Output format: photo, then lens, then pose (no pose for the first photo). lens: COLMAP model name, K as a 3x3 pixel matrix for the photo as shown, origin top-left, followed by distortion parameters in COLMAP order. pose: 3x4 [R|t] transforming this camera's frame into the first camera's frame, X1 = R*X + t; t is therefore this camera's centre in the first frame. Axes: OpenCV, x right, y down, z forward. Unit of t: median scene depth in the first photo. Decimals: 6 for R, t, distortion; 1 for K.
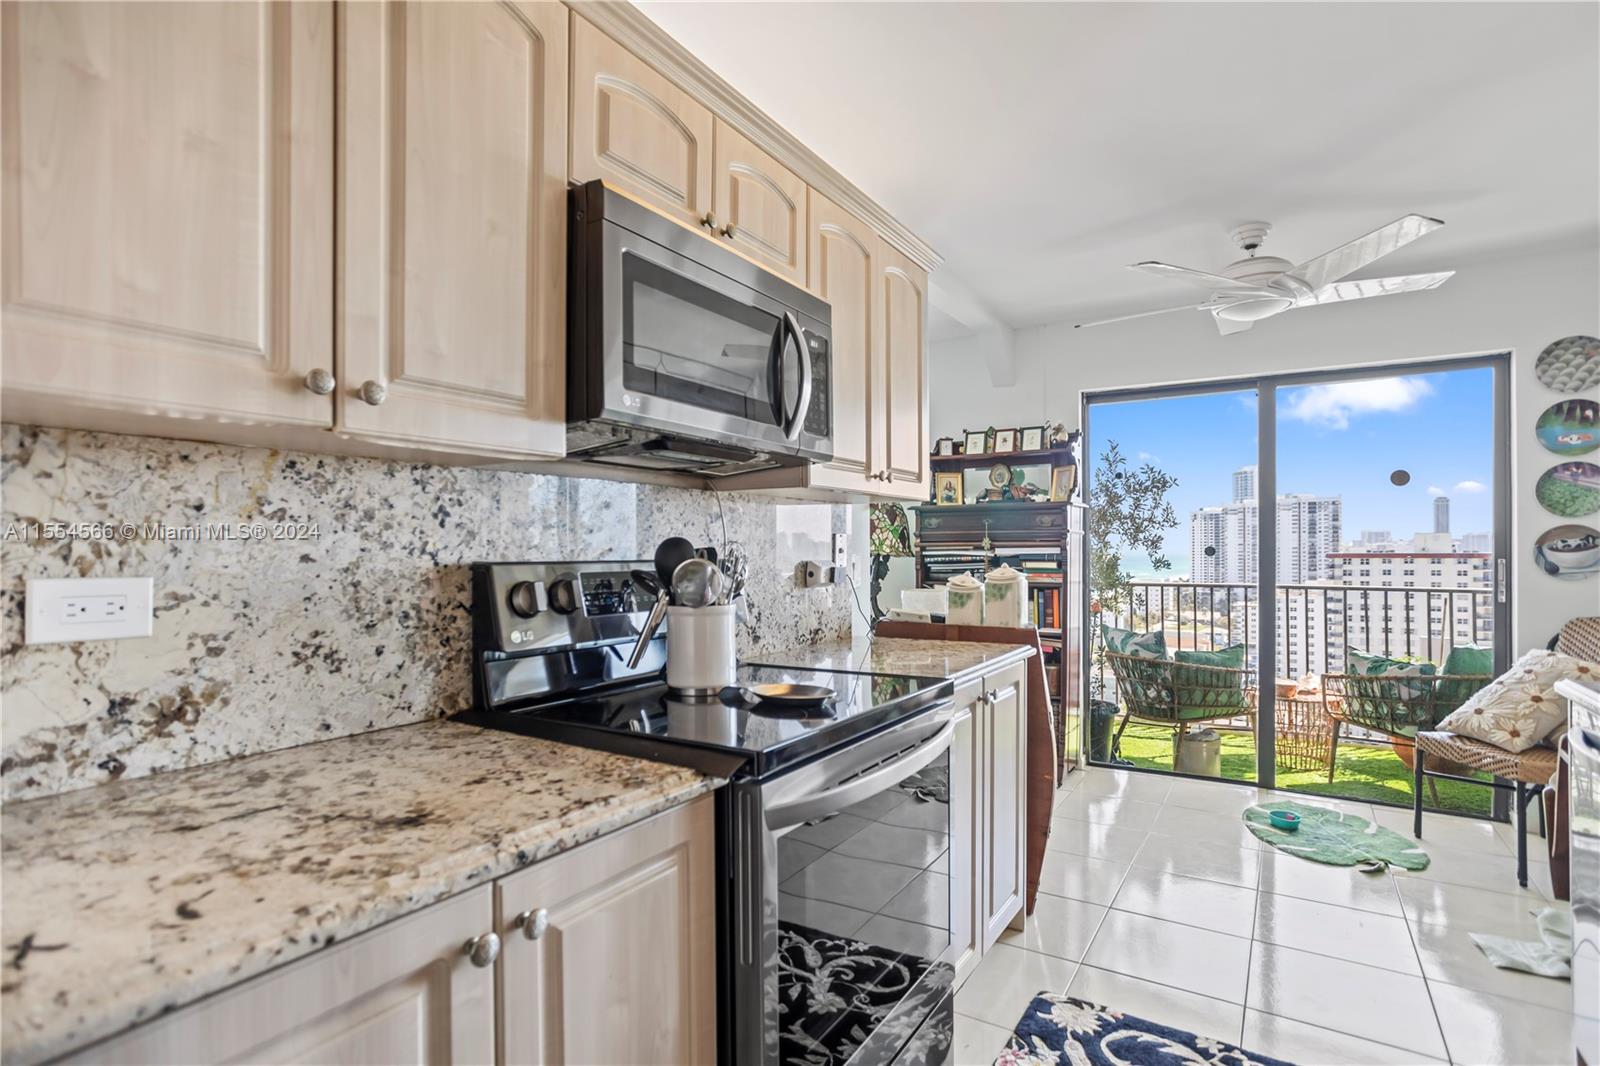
lens RADIAL K [[796.8, 0, 789.1], [0, 796.8, 544.6], [0, 0, 1]] dist [-0.050374, 0.031074]
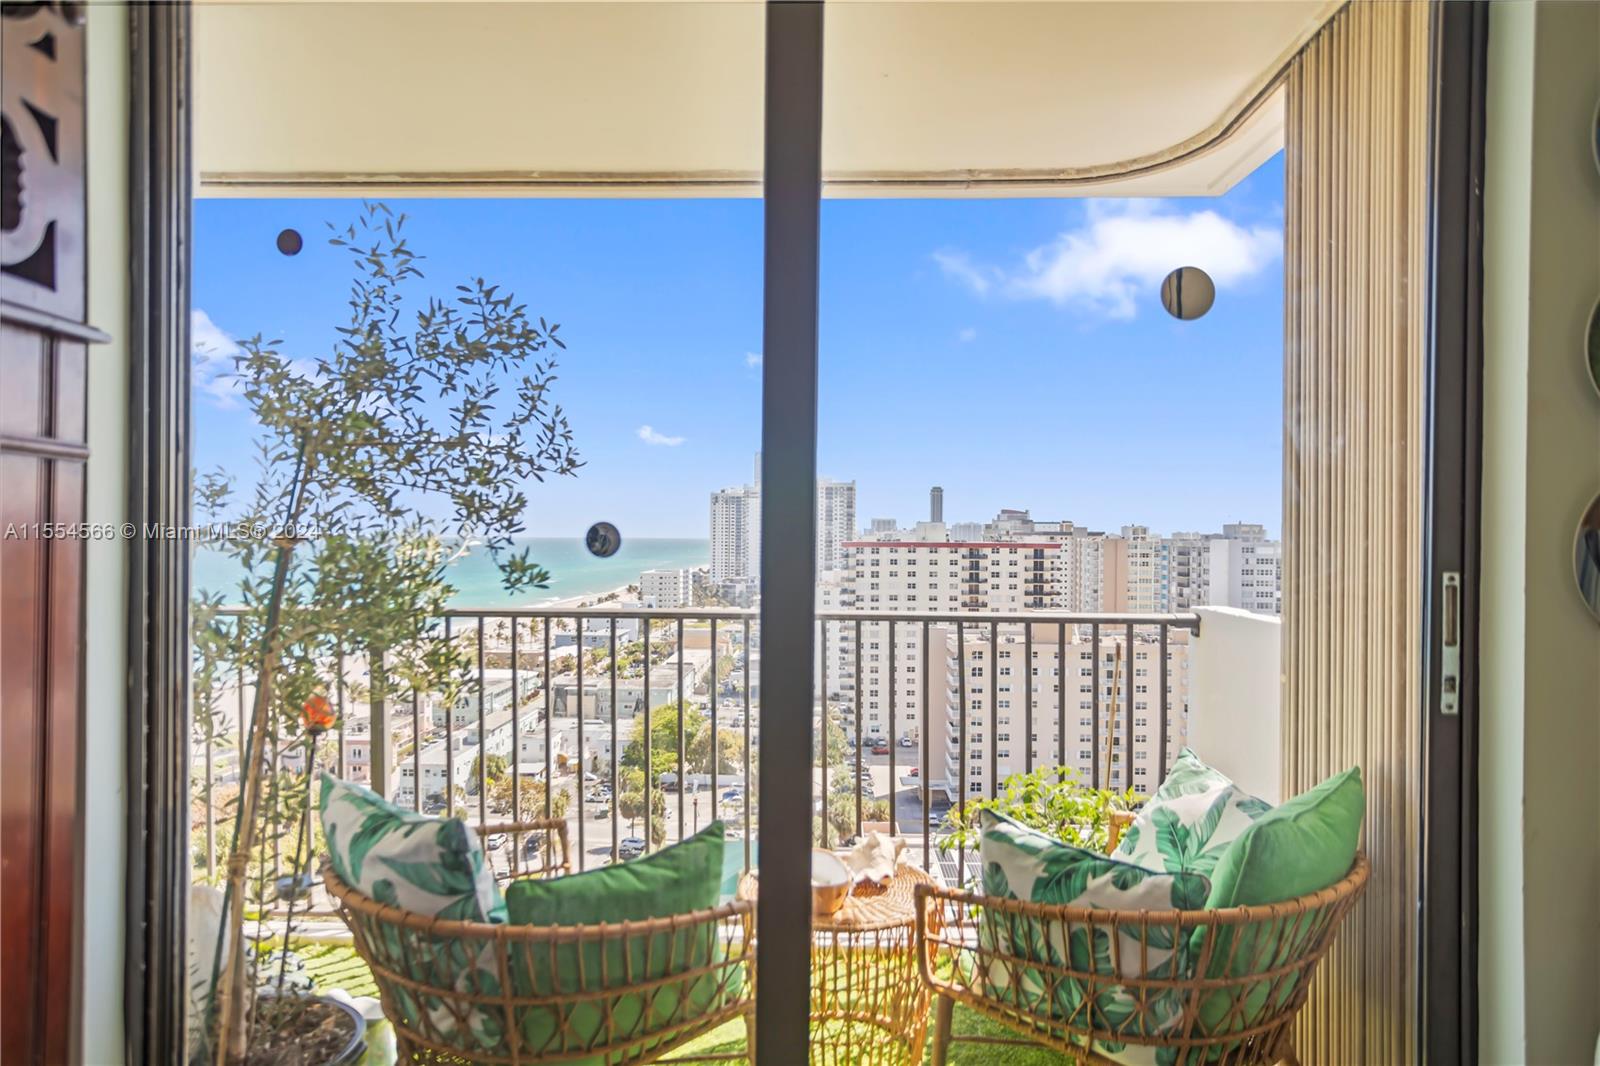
lens RADIAL K [[995.0, 0, 796.6], [0, 995.0, 539.0], [0, 0, 1]] dist [-0.001812, -0.000021]
pose [[0.849114, 0.008175, 0.528147, 0.613890], [-0.013975, 0.999878, 0.006991, 0.007271], [-0.528026, -0.013317, 0.849124, 1.010558]]
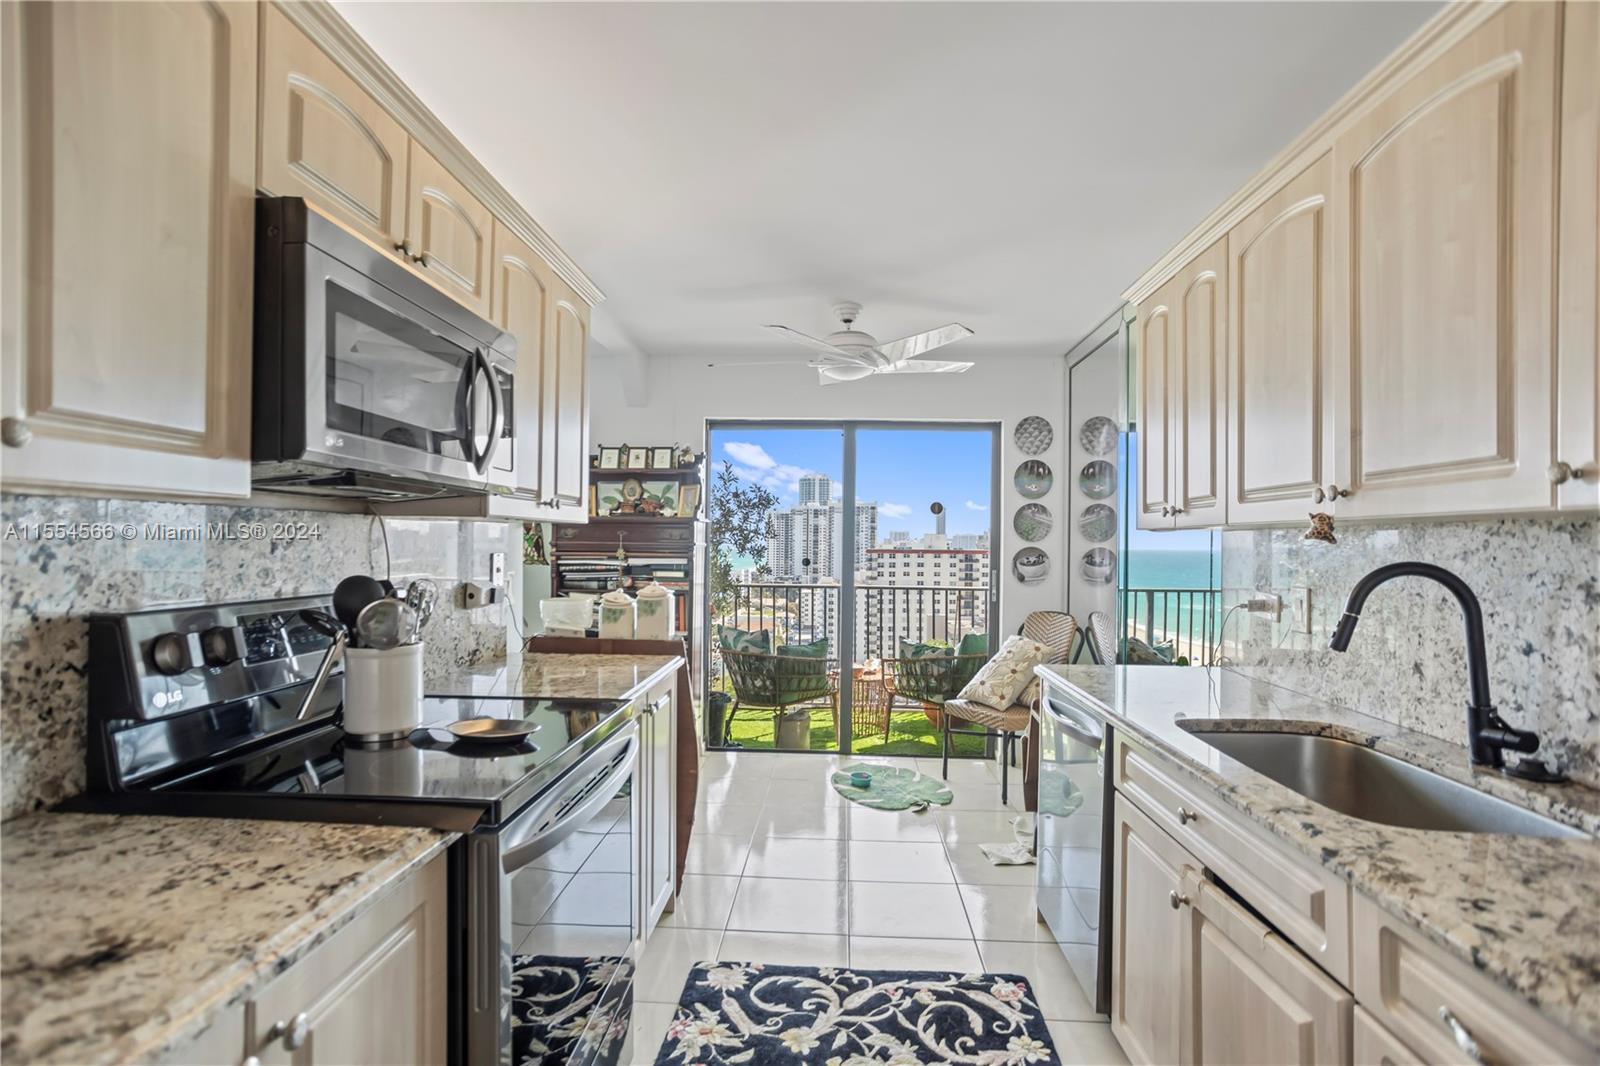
lens RADIAL K [[769.1, 0, 791.0], [0, 769.1, 539.8], [0, 0, 1]] dist [-0.054015, 0.035422]
pose [[0.875750, 0.014398, 0.482549, -0.077884], [-0.015792, 0.999875, -0.001175, -0.036039], [-0.482506, -0.006592, 0.875868, -0.022642]]
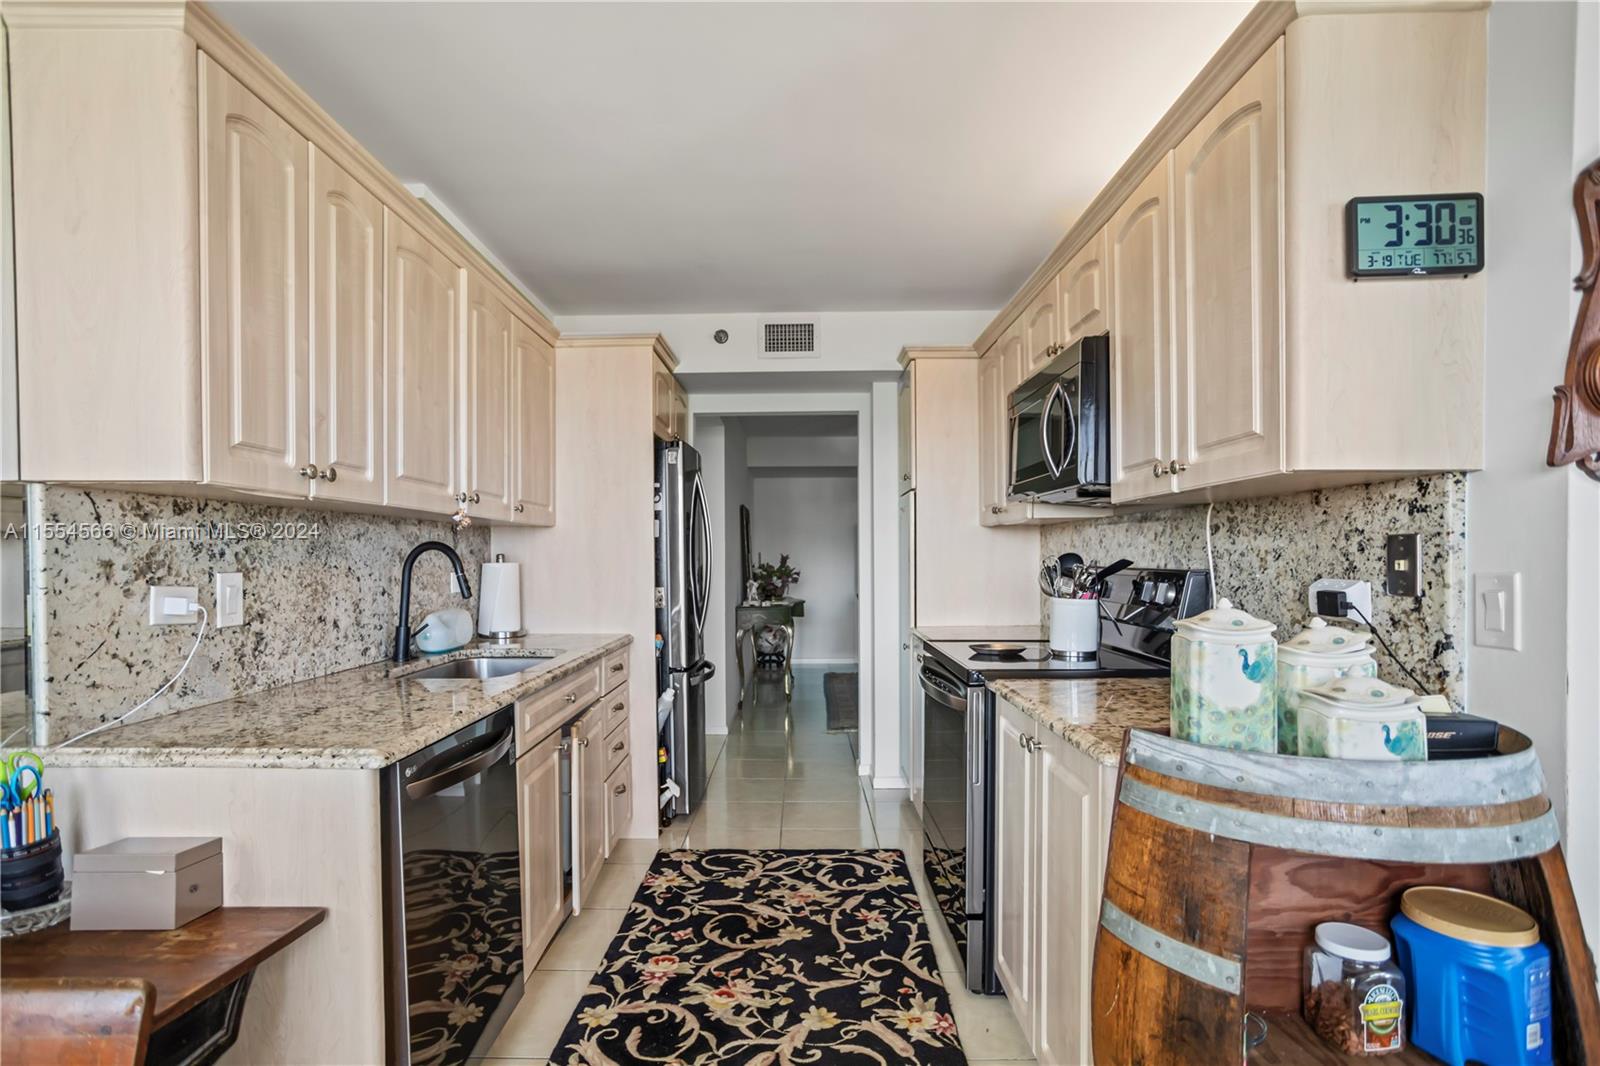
lens RADIAL K [[812.5, 0, 790.8], [0, 812.5, 563.7], [0, 0, 1]] dist [-0.060341, 0.043148]
pose [[-0.846115, 0.012422, -0.532855, 0.718030], [0.011856, 0.999920, 0.004484, -0.001006], [0.532868, -0.002524, -0.846195, 1.247880]]
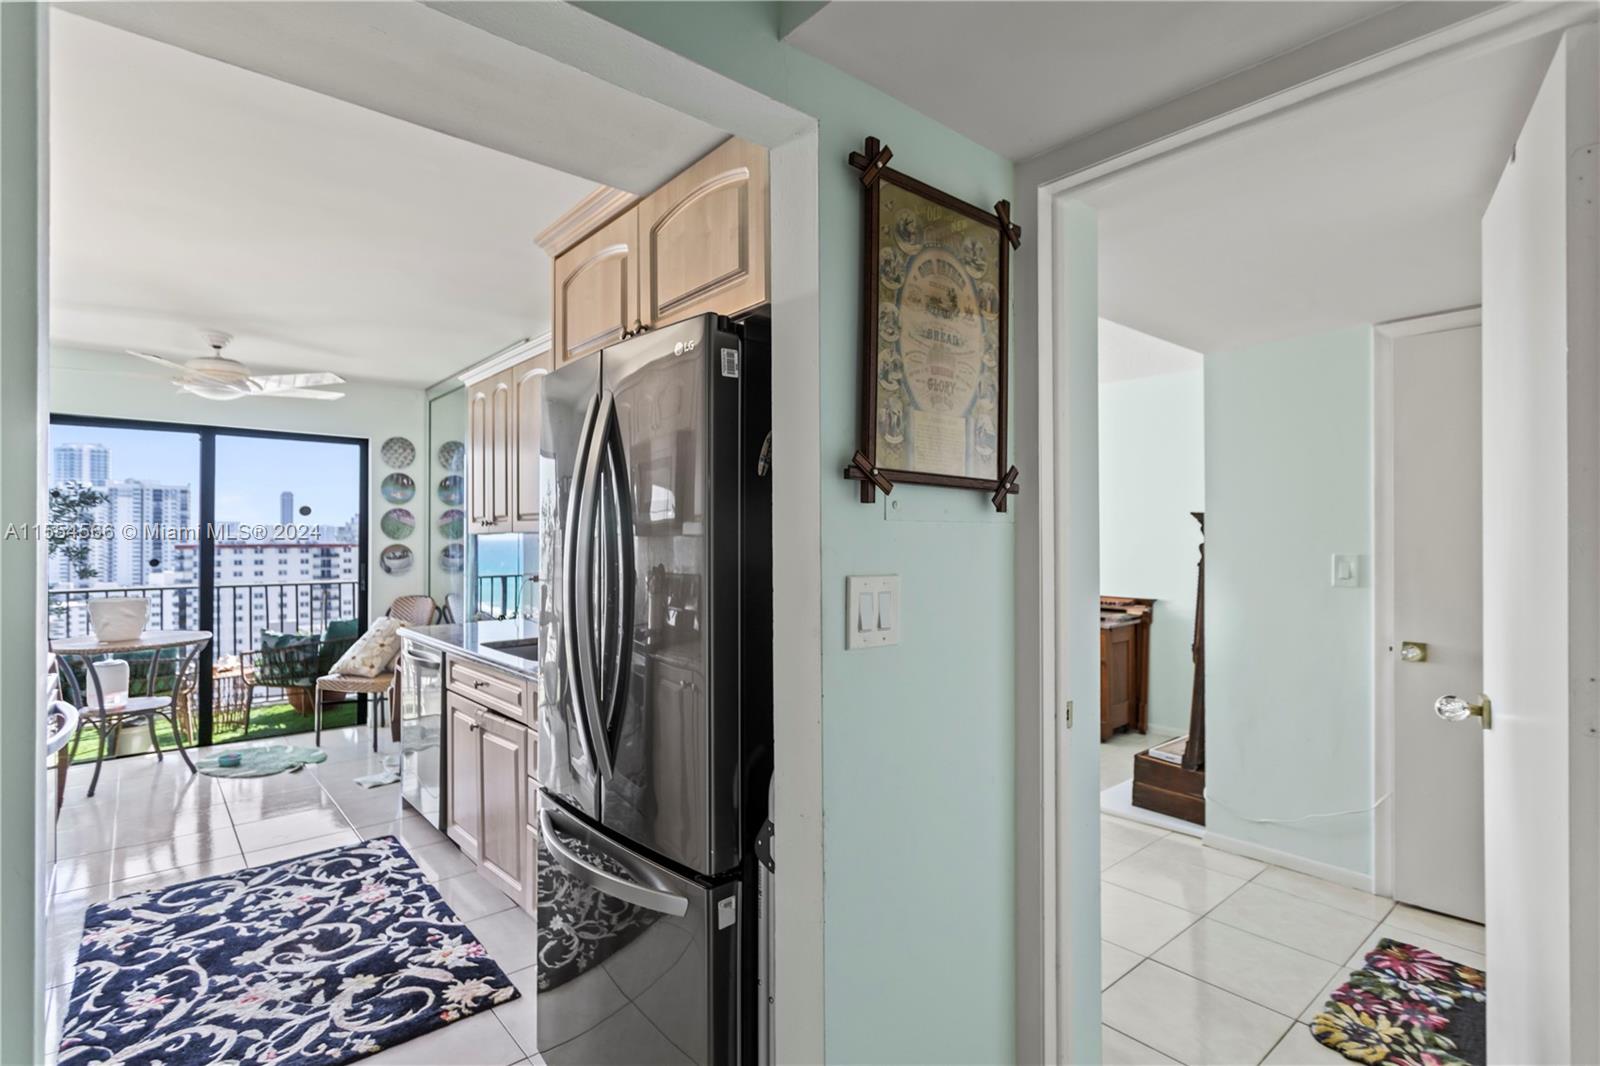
lens RADIAL K [[777.3, 0, 800.0], [0, 777.3, 533.0], [0, 0, 1]] dist [0.004560, -0.001952]
pose [[0.287847, 0.007730, 0.957645, -0.481238], [-0.005200, 0.999965, -0.006509, -0.051565], [-0.957662, -0.003106, 0.287878, -0.430978]]
